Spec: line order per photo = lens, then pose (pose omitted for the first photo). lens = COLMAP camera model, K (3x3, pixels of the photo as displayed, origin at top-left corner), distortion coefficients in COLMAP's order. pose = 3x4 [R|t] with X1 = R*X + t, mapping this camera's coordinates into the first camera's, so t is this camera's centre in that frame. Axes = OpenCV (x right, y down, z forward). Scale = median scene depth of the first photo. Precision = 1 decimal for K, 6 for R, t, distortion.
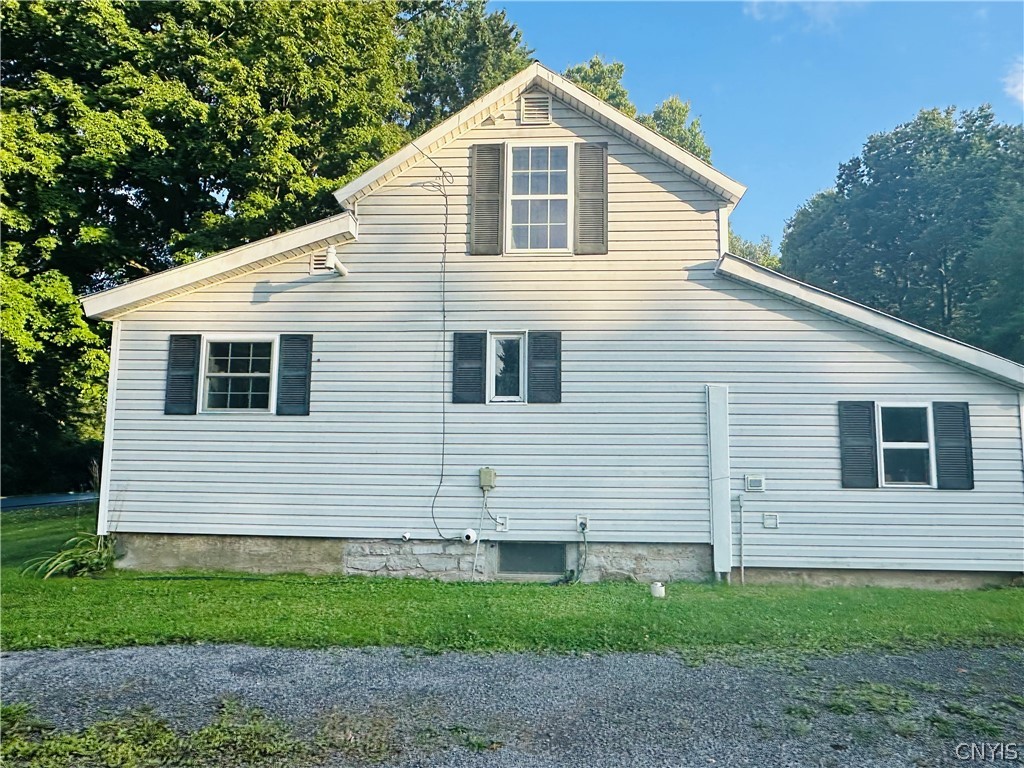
lens RADIAL K [[690.5, 0, 512.2], [0, 690.5, 381.9], [0, 0, 1]] dist [-0.006905, -0.000915]
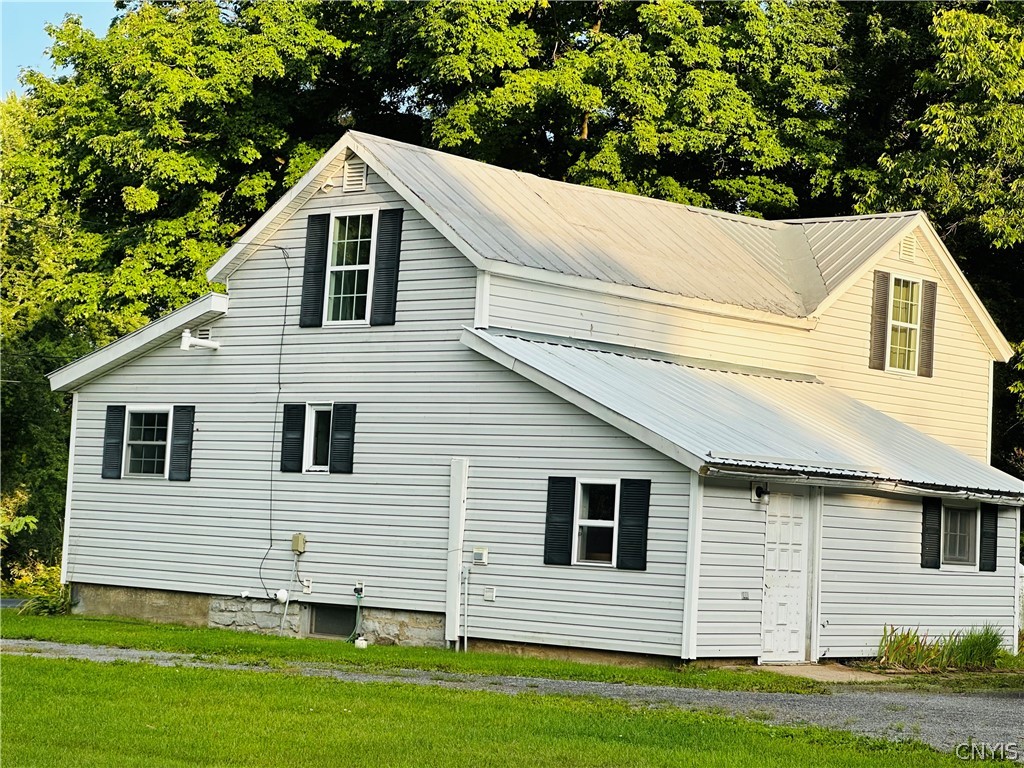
lens RADIAL K [[2290.2, 0, 512.2], [0, 2290.2, 382.0], [0, 0, 1]] dist [0.110799, 0.000000]
pose [[0.788489, -0.010419, -0.614961, 2.348846], [0.030878, 0.999266, 0.022661, -0.175179], [0.614274, -0.036857, 0.788232, -1.540810]]
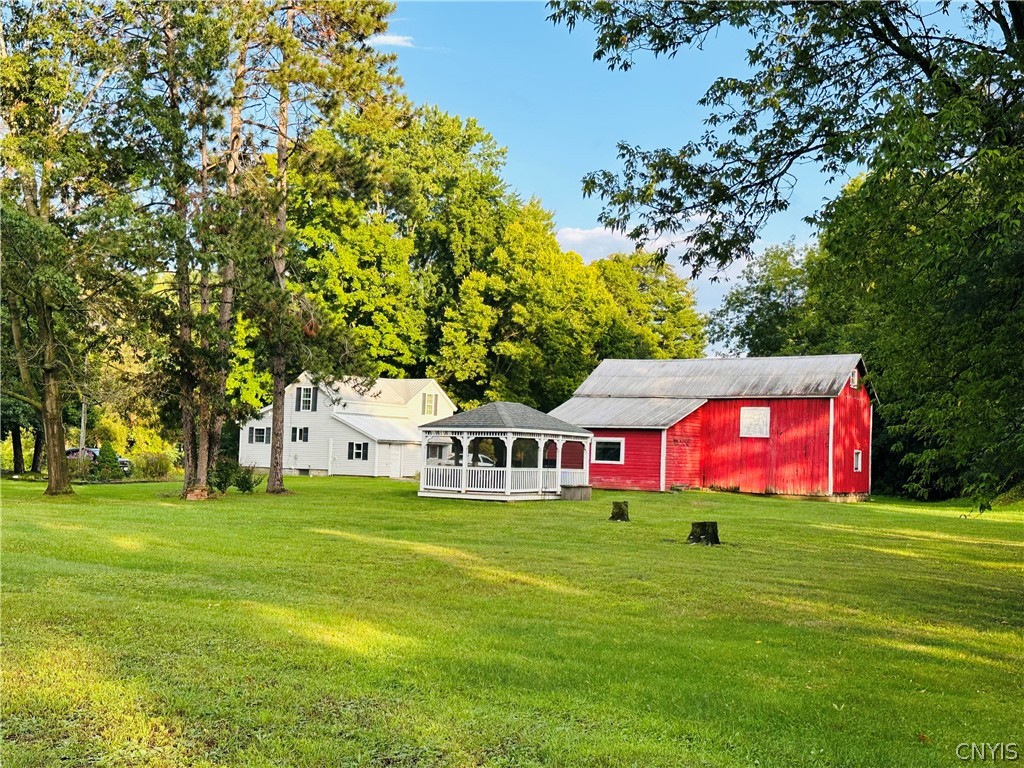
lens RADIAL K [[1159.2, 0, 511.8], [0, 1159.2, 389.3], [0, 0, 1]] dist [0.158020, 0.000000]
pose [[0.871911, -0.012116, -0.489515, 5.459574], [0.037709, 0.998386, 0.042455, -0.647109], [0.488211, -0.055477, 0.870961, -5.576528]]
